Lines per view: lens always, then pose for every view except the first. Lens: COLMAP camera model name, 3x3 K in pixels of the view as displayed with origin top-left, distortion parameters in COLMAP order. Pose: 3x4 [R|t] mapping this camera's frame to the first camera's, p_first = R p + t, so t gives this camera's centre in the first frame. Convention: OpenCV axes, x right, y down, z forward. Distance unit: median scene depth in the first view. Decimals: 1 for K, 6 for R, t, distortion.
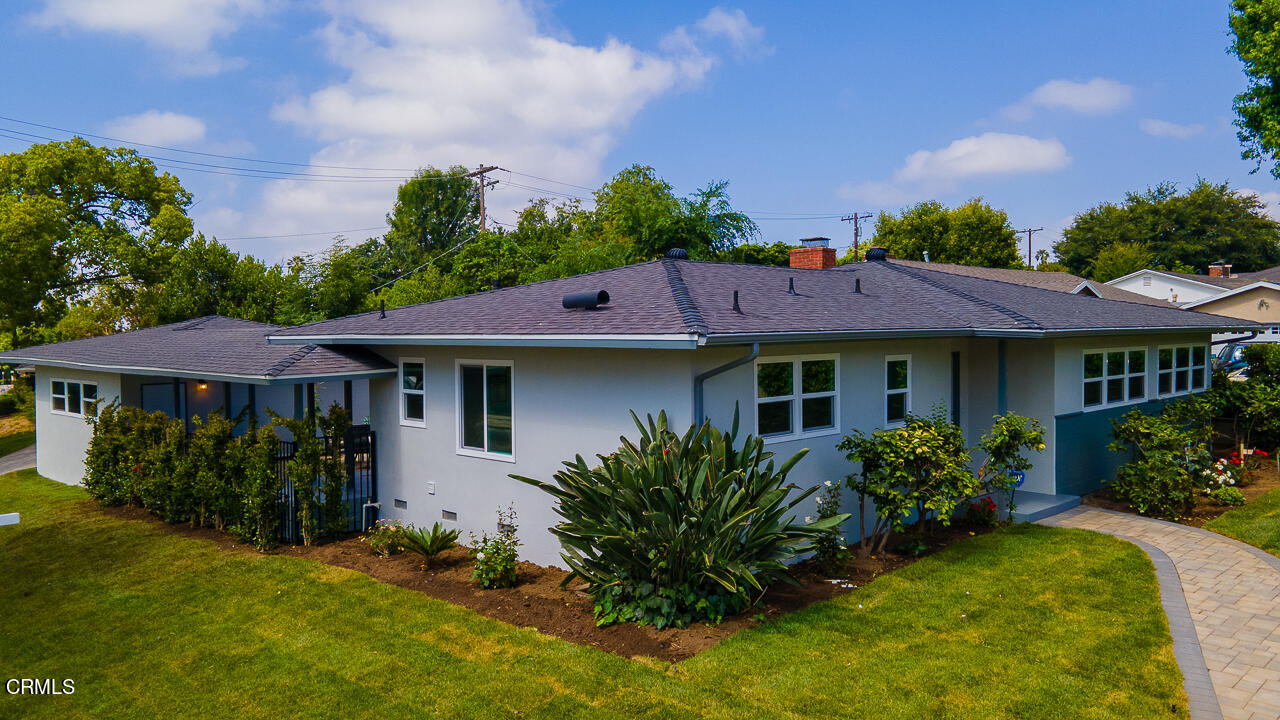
lens RADIAL K [[887.6, 0, 622.7], [0, 887.6, 354.1], [0, 0, 1]] dist [0.054310, 0.006102]
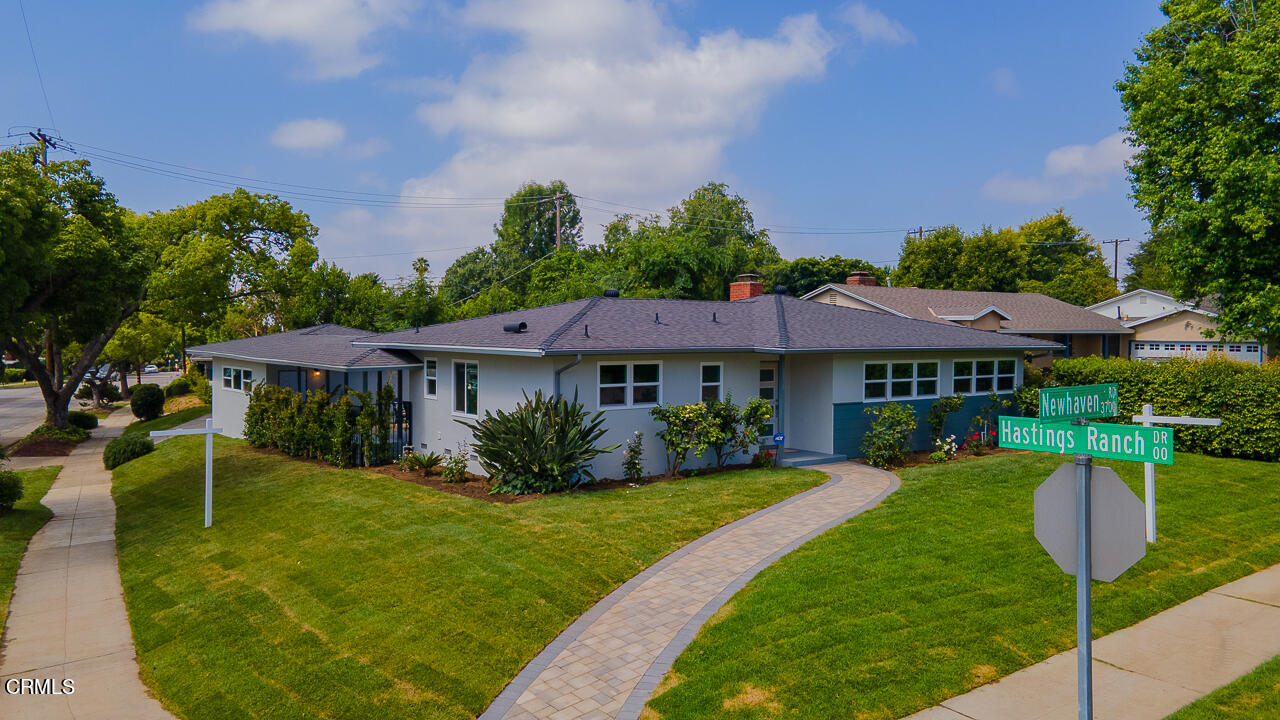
lens RADIAL K [[912.7, 0, 640.0], [0, 912.7, 360.0], [0, 0, 1]] dist [0.056727, -0.007389]
pose [[0.992382, 0.020356, -0.121503, 0.248612], [-0.019598, 0.999780, 0.007433, -0.008062], [0.121627, -0.004995, 0.992563, -0.447455]]
